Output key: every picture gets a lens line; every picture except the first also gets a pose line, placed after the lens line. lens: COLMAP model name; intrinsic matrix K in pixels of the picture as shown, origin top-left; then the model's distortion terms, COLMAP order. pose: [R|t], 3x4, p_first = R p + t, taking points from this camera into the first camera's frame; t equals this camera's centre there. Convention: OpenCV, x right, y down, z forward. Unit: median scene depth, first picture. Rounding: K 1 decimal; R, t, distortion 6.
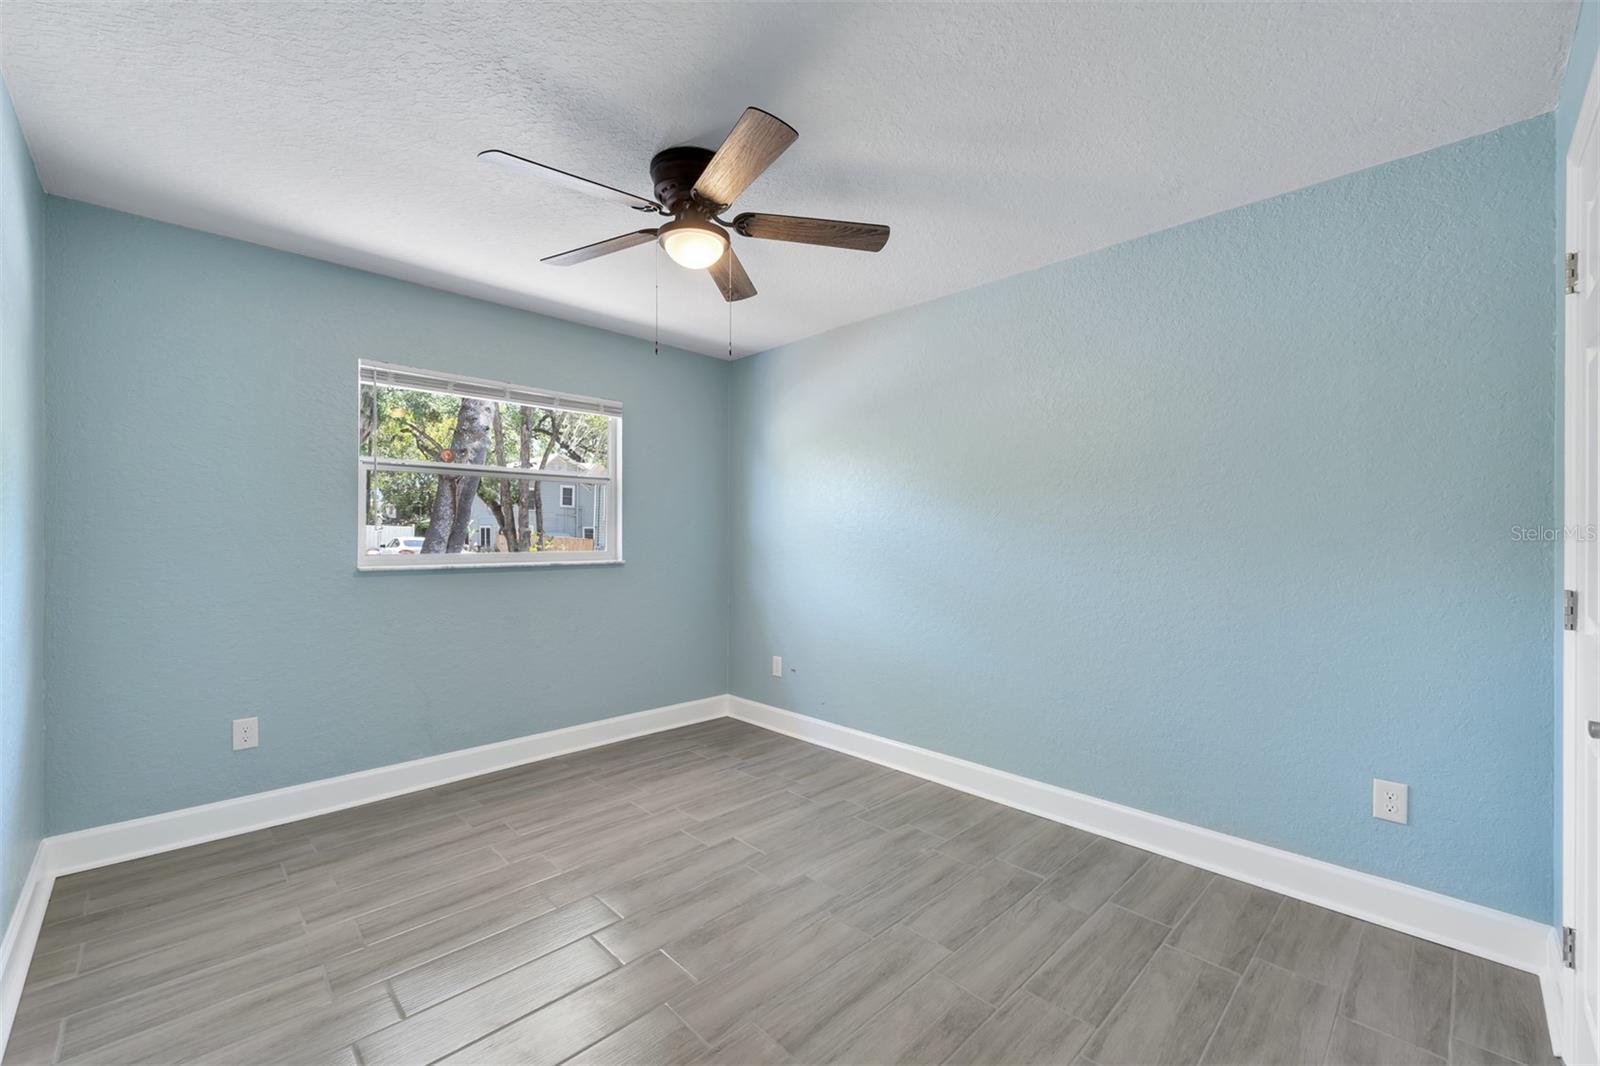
lens RADIAL K [[652.7, 0, 800.8], [0, 652.7, 532.9], [0, 0, 1]] dist [0.002284, -0.000749]
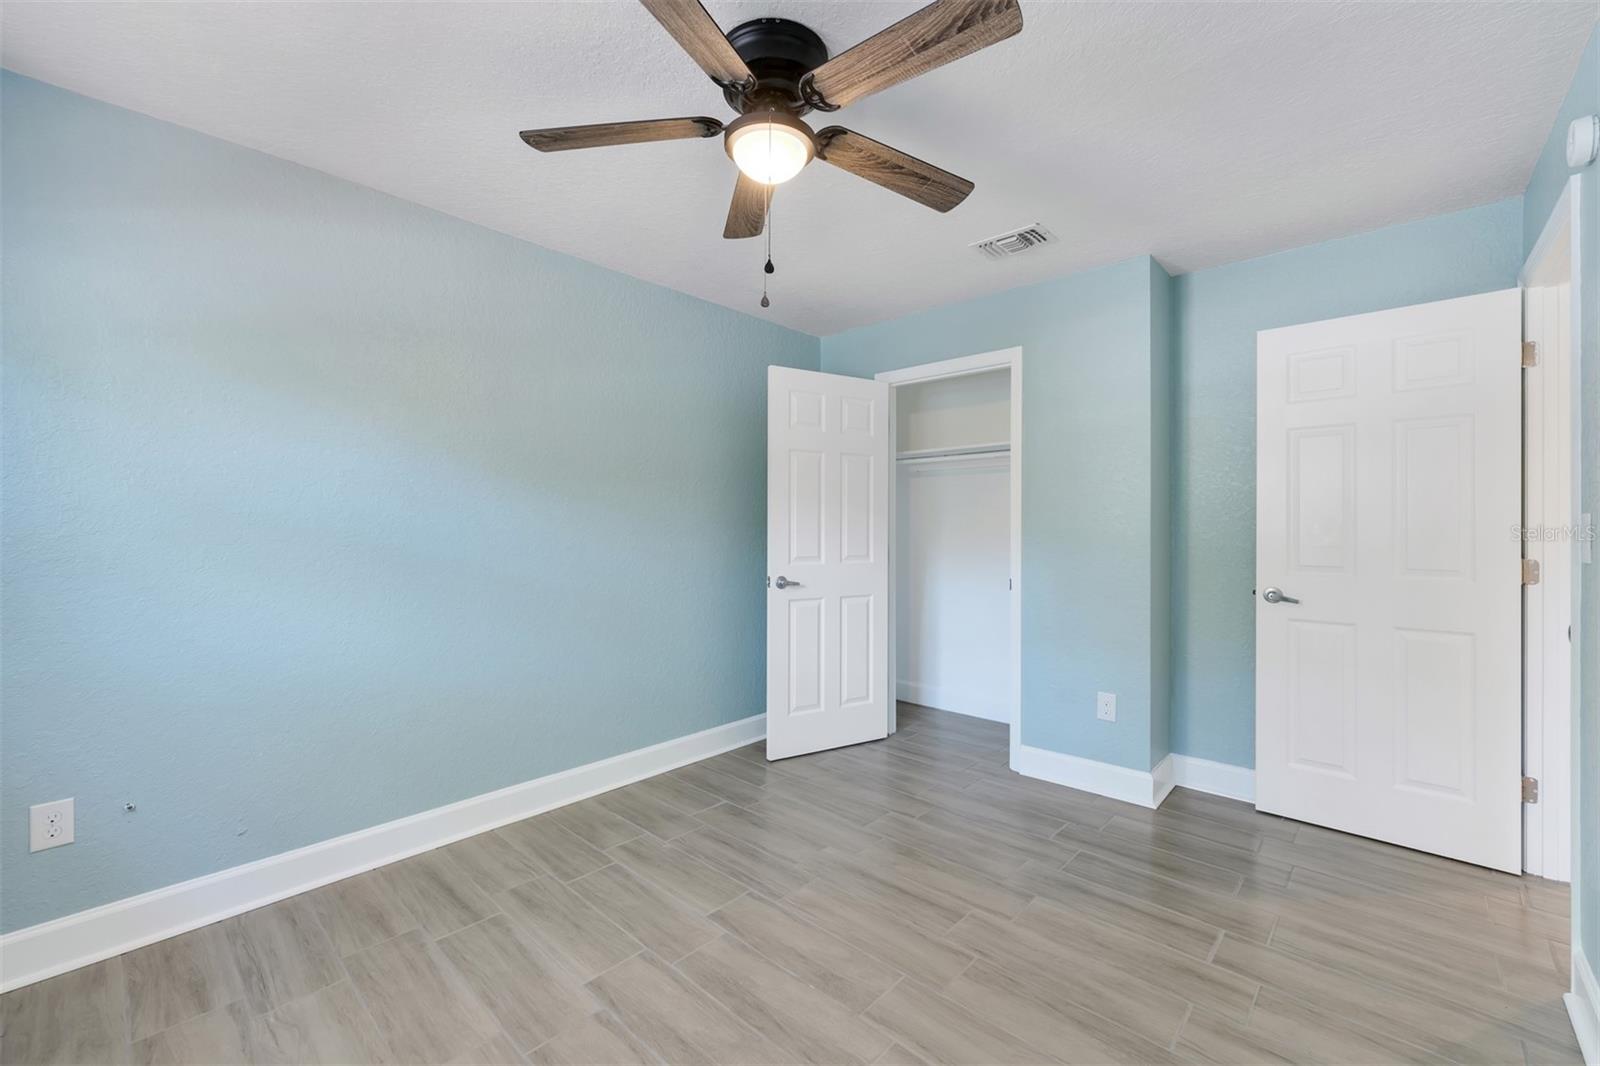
lens RADIAL K [[652.7, 0, 793.6], [0, 652.7, 532.3], [0, 0, 1]] dist [0.002284, -0.000749]
pose [[-0.048048, -0.007226, 0.998819, -0.732658], [-0.003096, 0.999970, 0.007085, 0.006528], [-0.998840, -0.002752, -0.048069, 0.785440]]
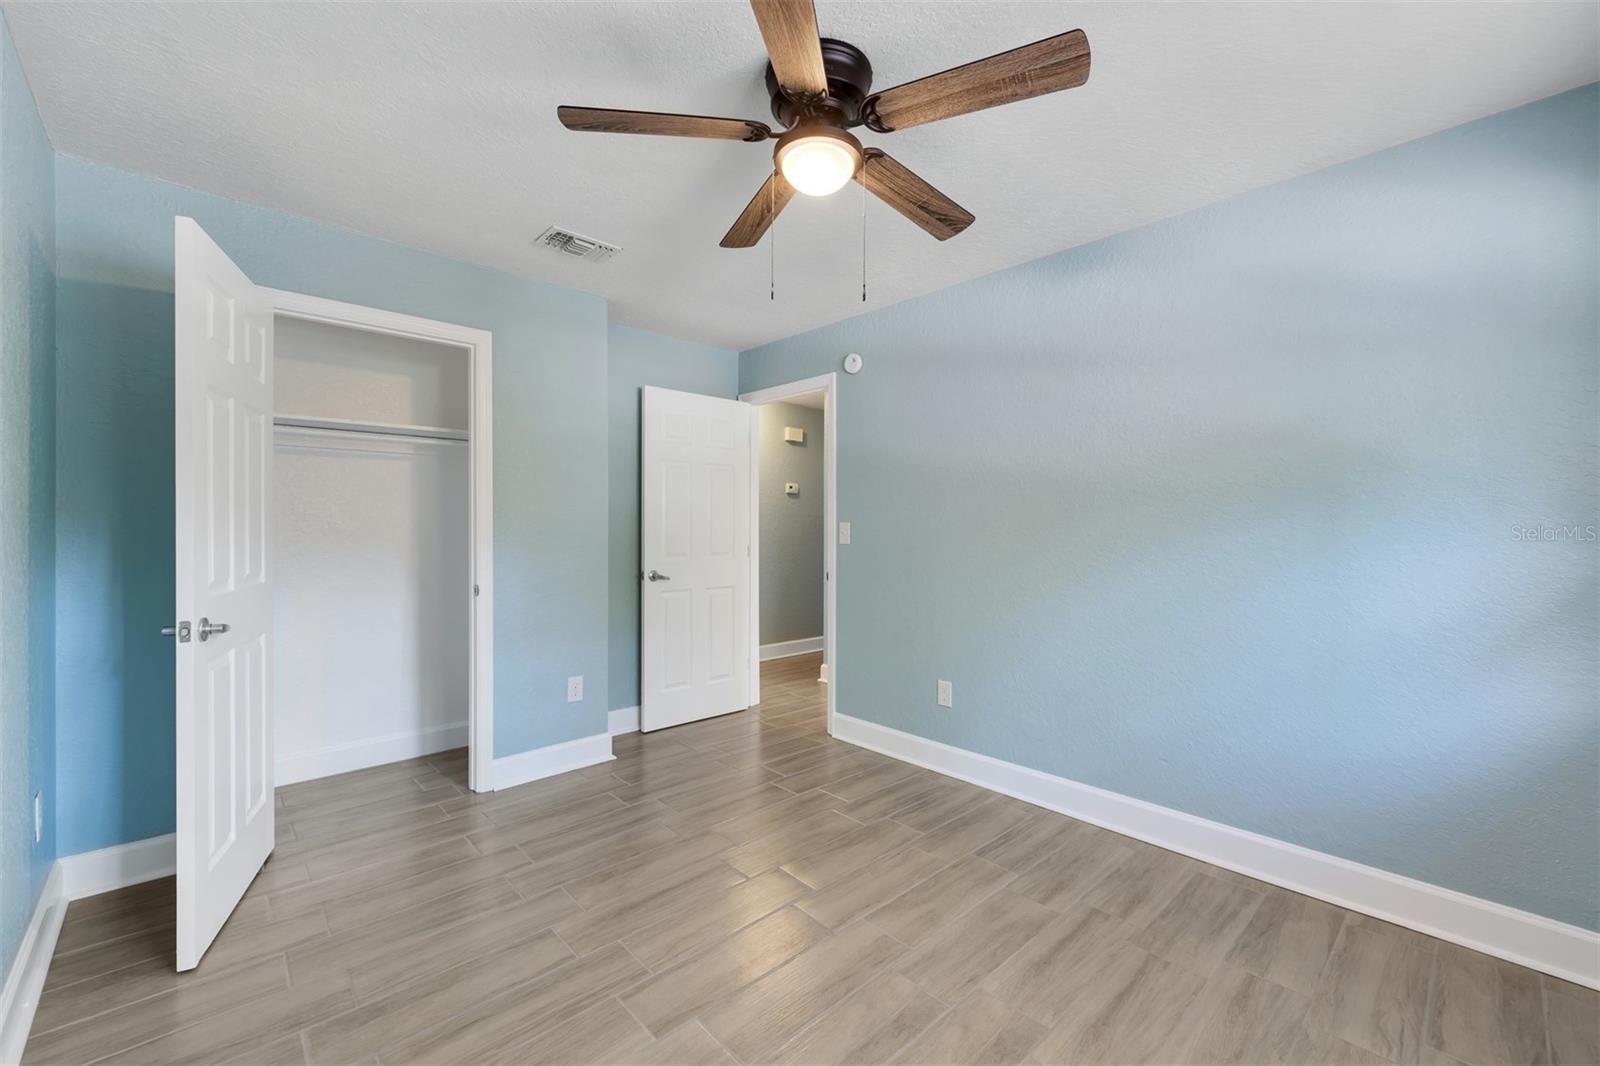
lens RADIAL K [[652.7, 0, 811.6], [0, 652.7, 542.5], [0, 0, 1]] dist [0.002284, -0.000749]
pose [[-0.999949, -0.003955, 0.009251, -0.131077], [-0.003765, 0.999785, 0.020412, 0.005119], [-0.009330, 0.020376, -0.999749, 1.401640]]
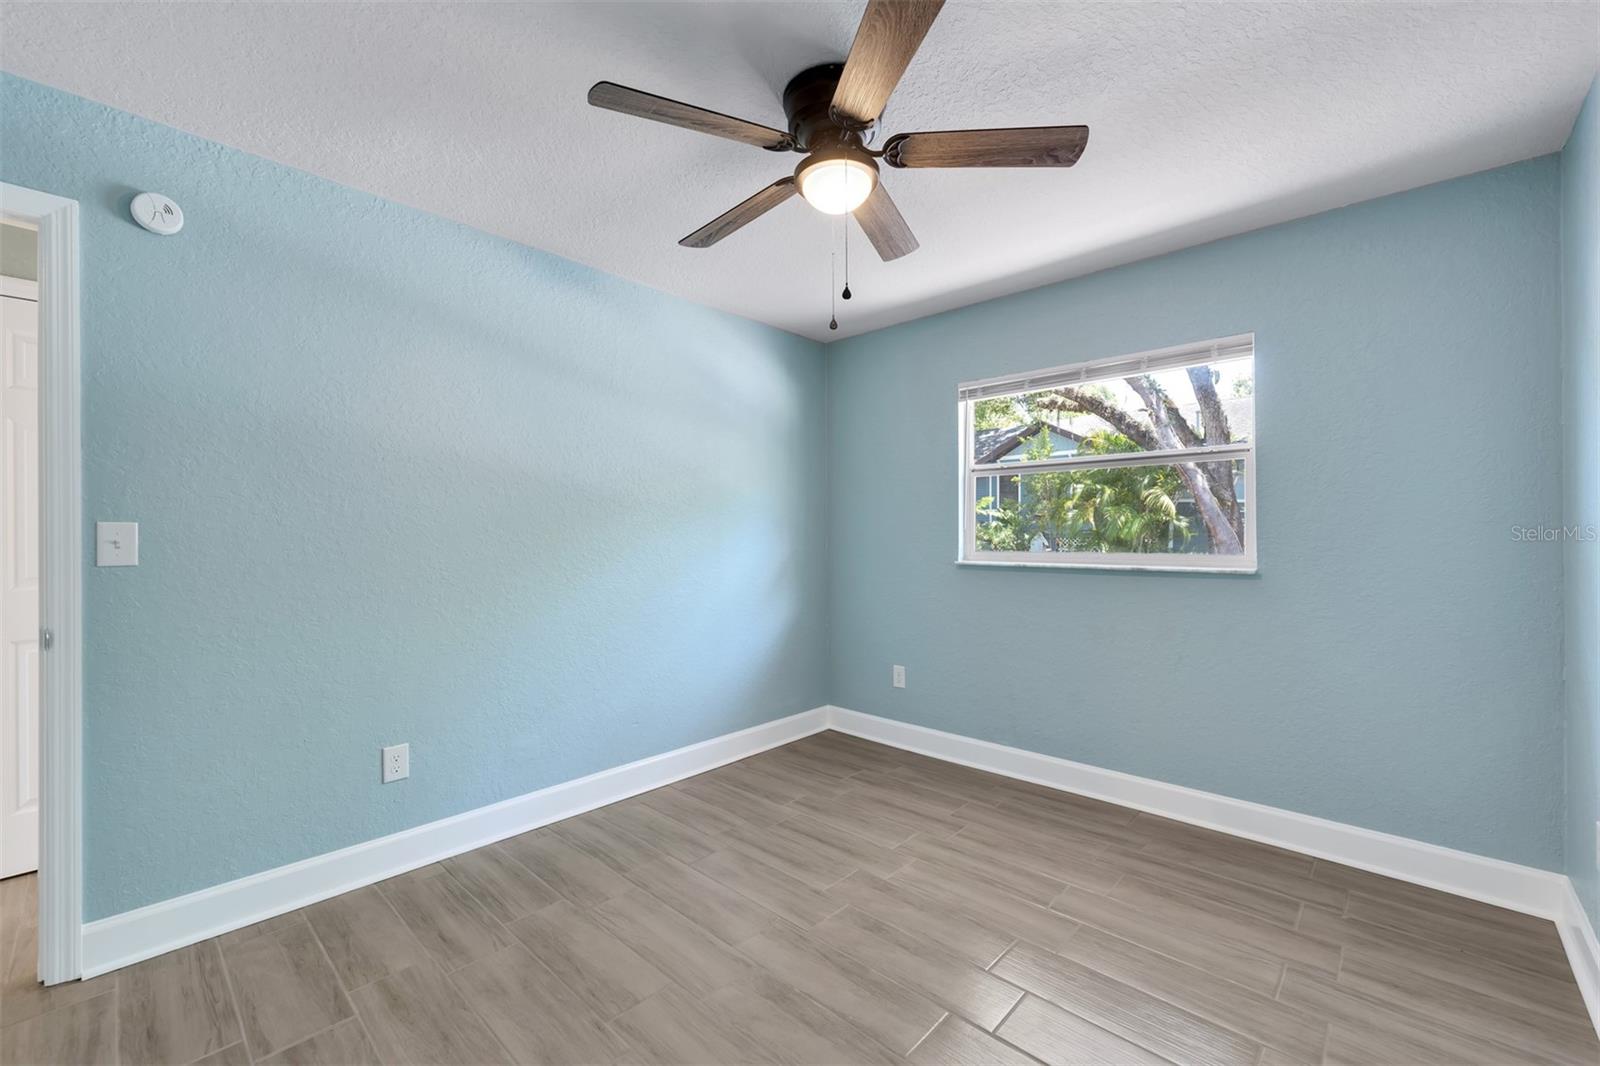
lens RADIAL K [[652.7, 0, 803.3], [0, 652.7, 523.1], [0, 0, 1]] dist [0.002284, -0.000749]
pose [[0.057251, -0.020316, -0.998153, 0.524104], [0.001944, 0.999793, -0.020238, 0.008813], [0.998358, -0.000782, 0.057279, 0.707023]]
